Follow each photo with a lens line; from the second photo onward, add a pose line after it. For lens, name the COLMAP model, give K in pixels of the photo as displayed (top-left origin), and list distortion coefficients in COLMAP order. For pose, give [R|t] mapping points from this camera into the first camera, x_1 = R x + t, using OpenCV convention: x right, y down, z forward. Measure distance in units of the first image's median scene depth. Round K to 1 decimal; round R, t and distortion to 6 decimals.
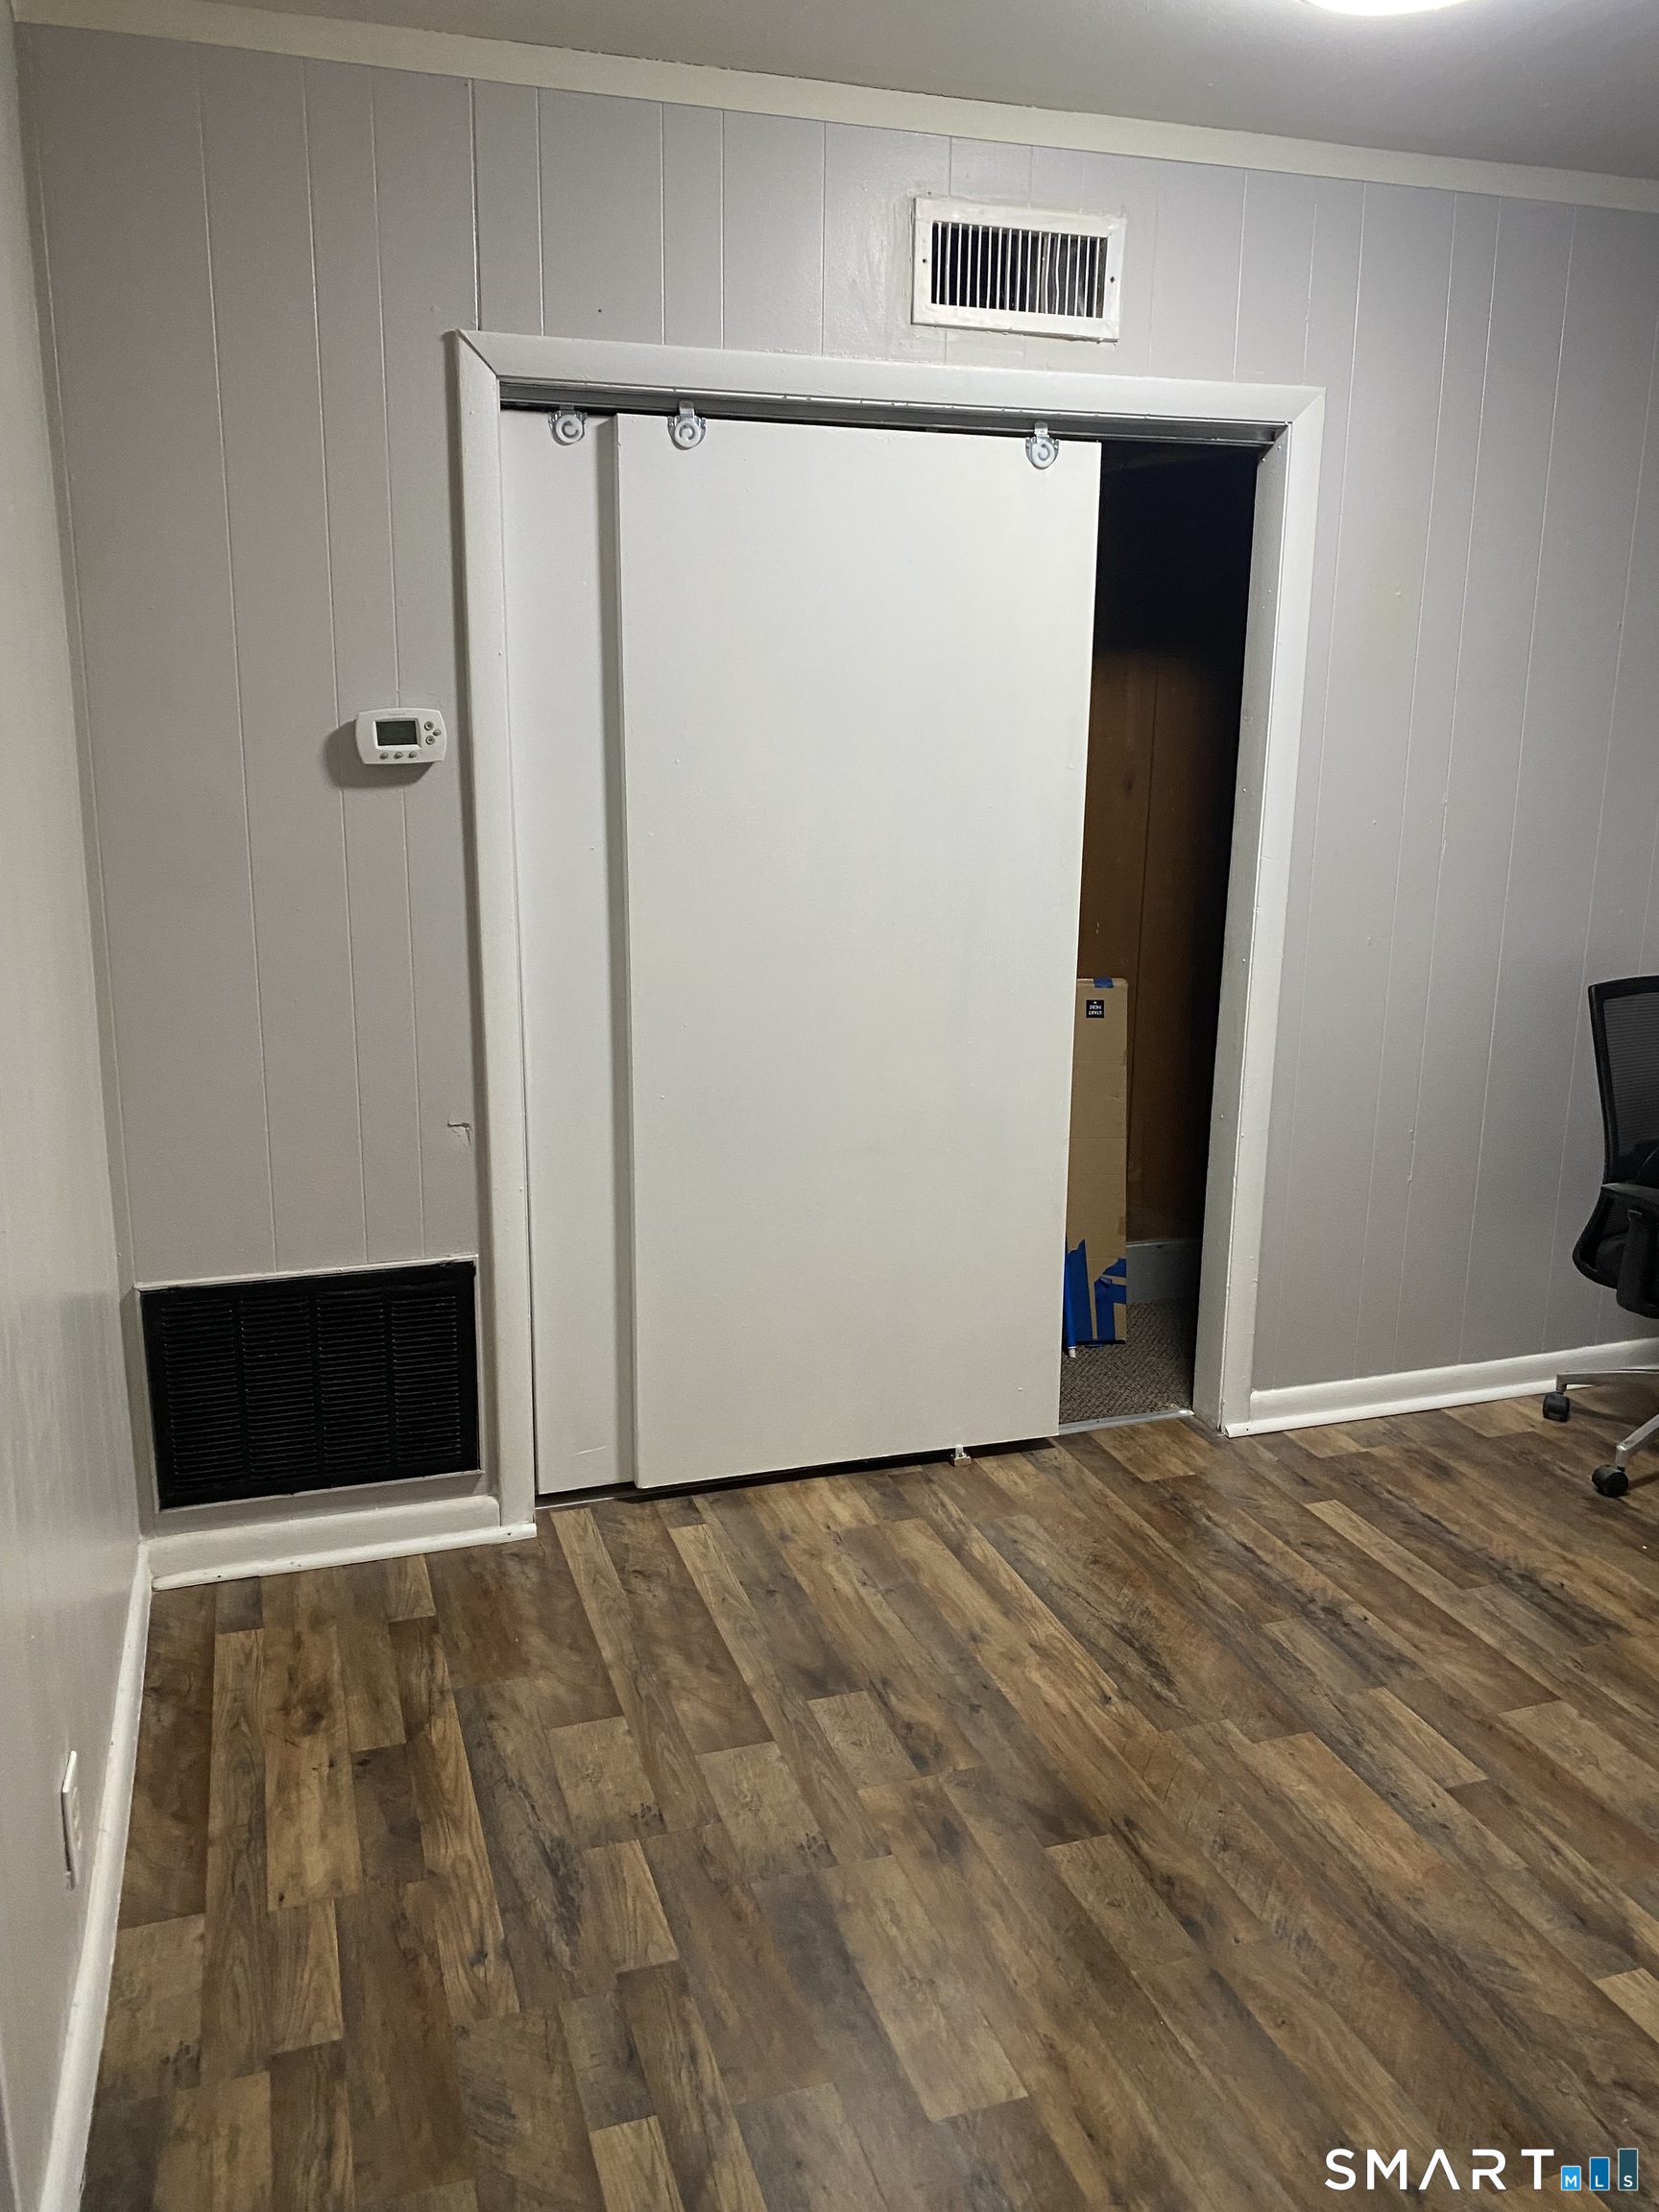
lens RADIAL K [[1701.9, 0, 836.7], [0, 1701.9, 1097.7], [0, 0, 1]] dist [-0.002871, 0.018808]
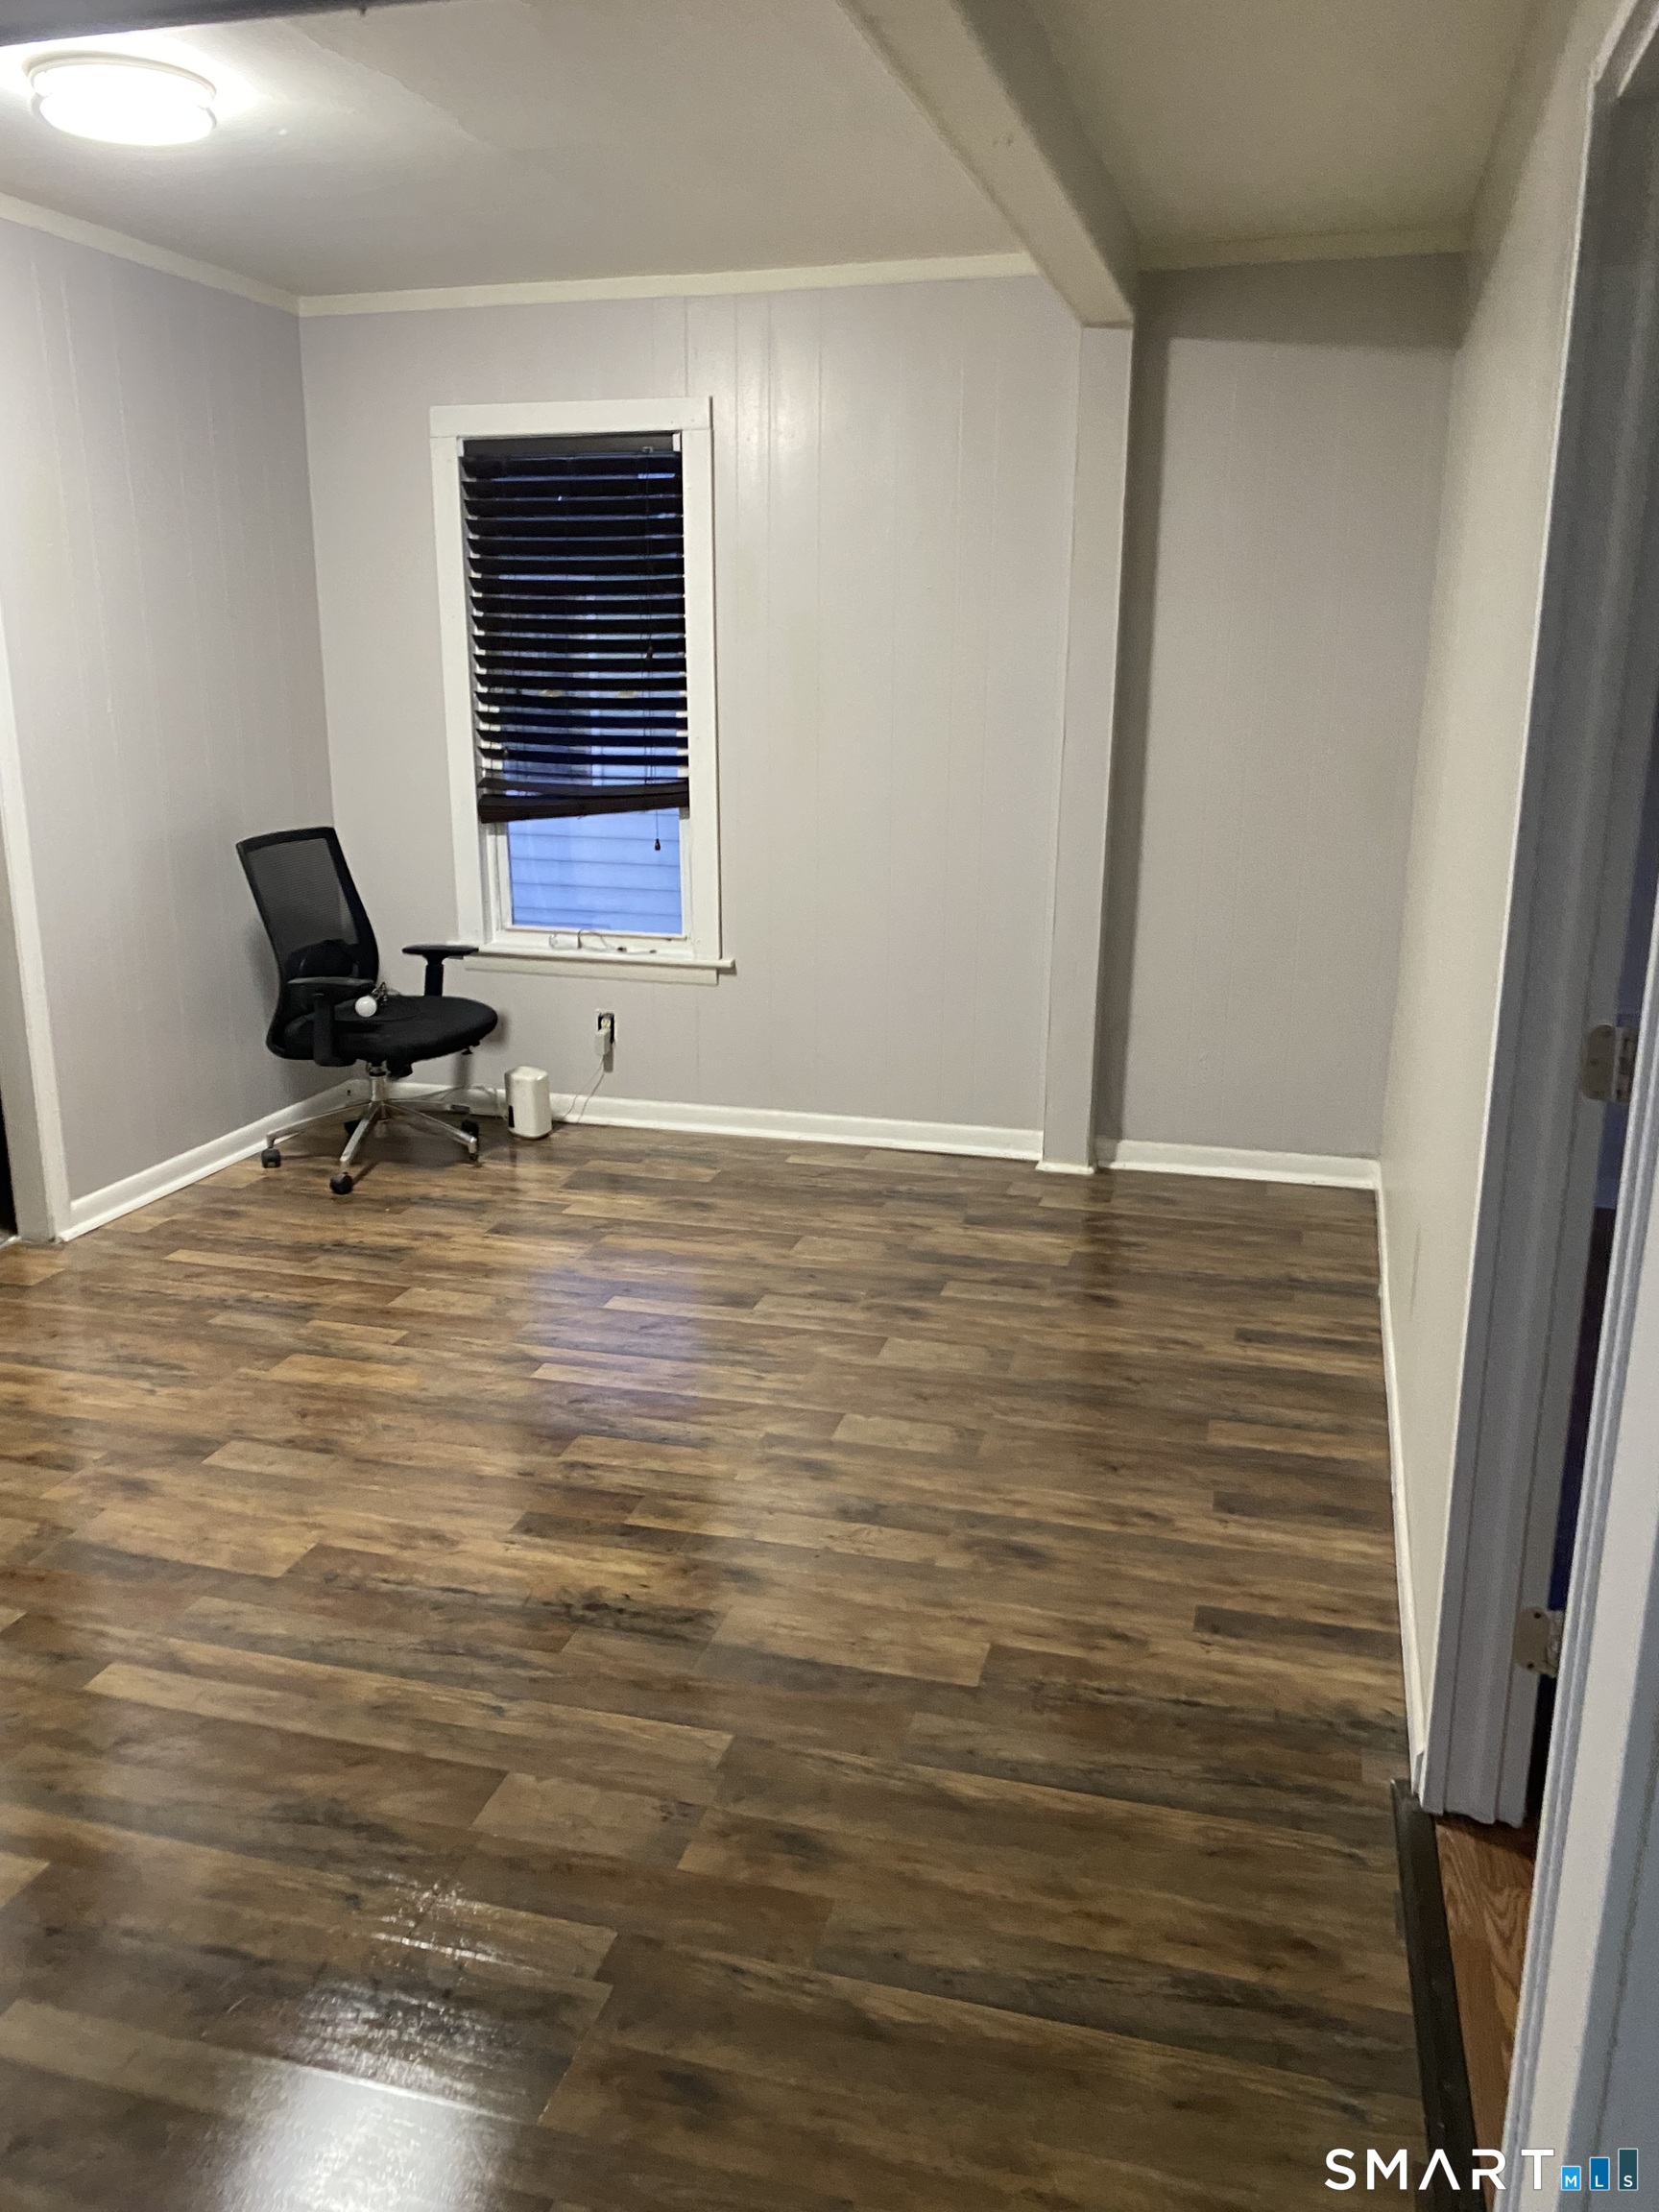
lens RADIAL K [[1701.9, 0, 825.8], [0, 1701.9, 1107.3], [0, 0, 1]] dist [-0.002871, 0.018808]
pose [[0.569353, -0.221028, 0.791823, -0.468694], [0.184558, 0.972959, 0.138885, 0.042269], [-0.801109, 0.067063, 0.594750, -0.197116]]
